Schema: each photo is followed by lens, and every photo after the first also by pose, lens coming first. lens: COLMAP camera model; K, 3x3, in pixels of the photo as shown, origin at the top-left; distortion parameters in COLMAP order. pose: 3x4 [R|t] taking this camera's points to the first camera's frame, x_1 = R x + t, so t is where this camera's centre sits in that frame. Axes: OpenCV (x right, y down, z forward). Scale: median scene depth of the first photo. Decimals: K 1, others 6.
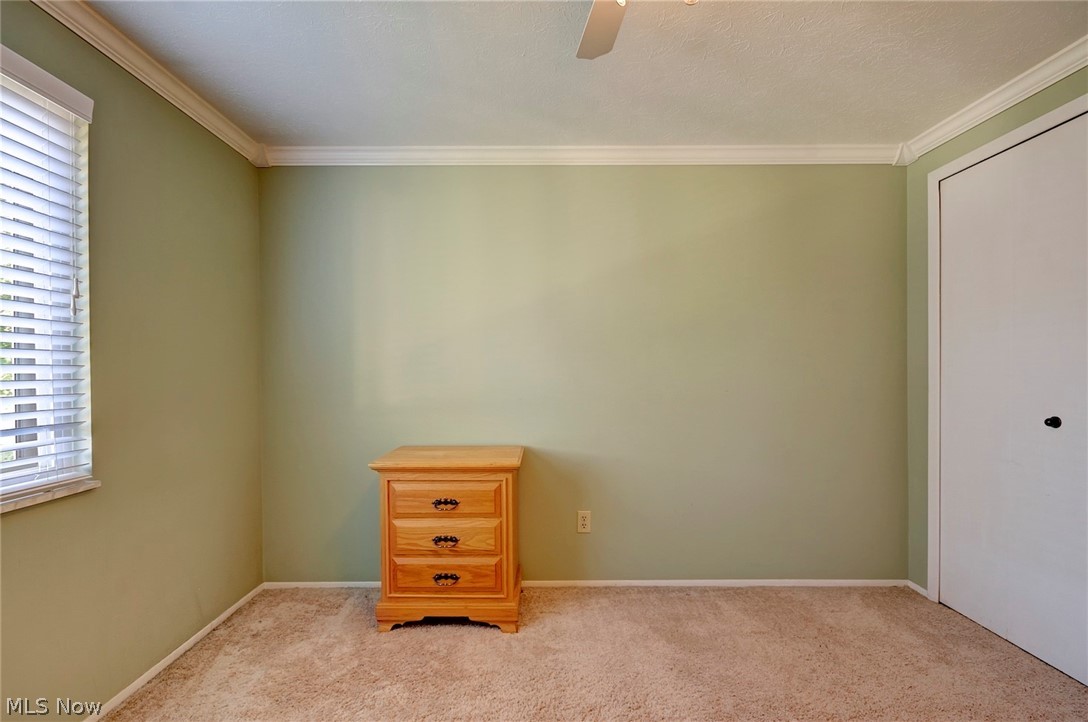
lens RADIAL K [[519.8, 0, 542.5], [0, 519.8, 376.1], [0, 0, 1]] dist [-0.000759, 0.000093]
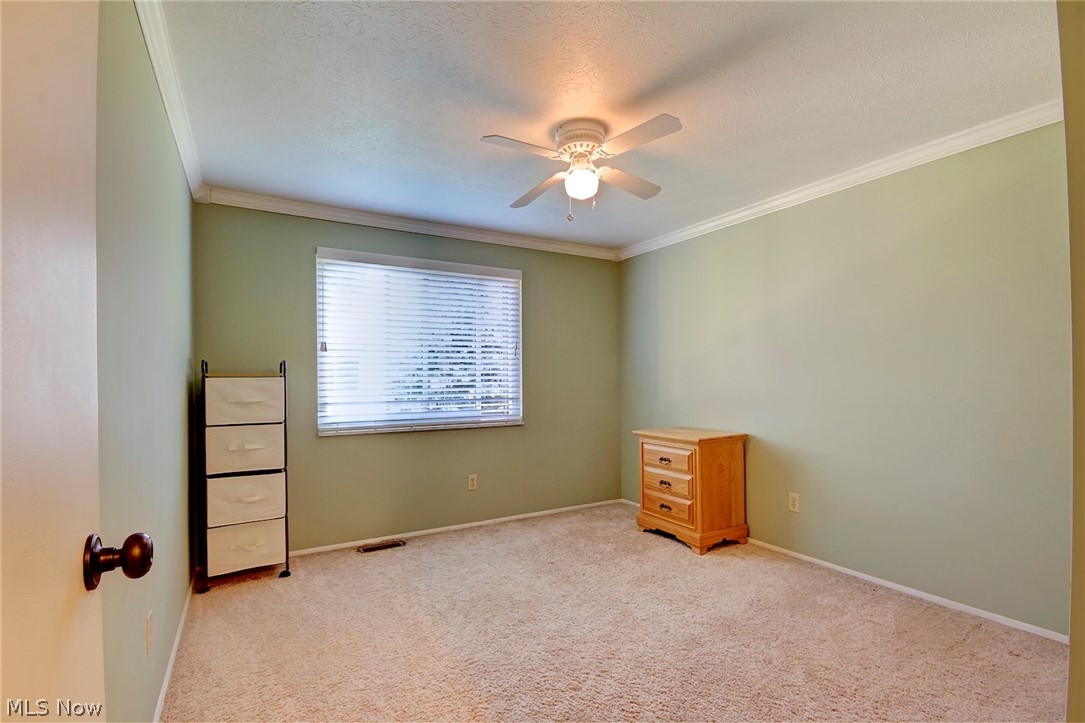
lens RADIAL K [[518.4, 0, 541.0], [0, 518.4, 376.5], [0, 0, 1]] dist [-0.000759, 0.000093]
pose [[0.492423, -0.005911, -0.870336, 1.005464], [-0.004262, 0.999949, -0.009202, 0.005311], [0.870346, 0.008241, 0.492372, -0.114092]]
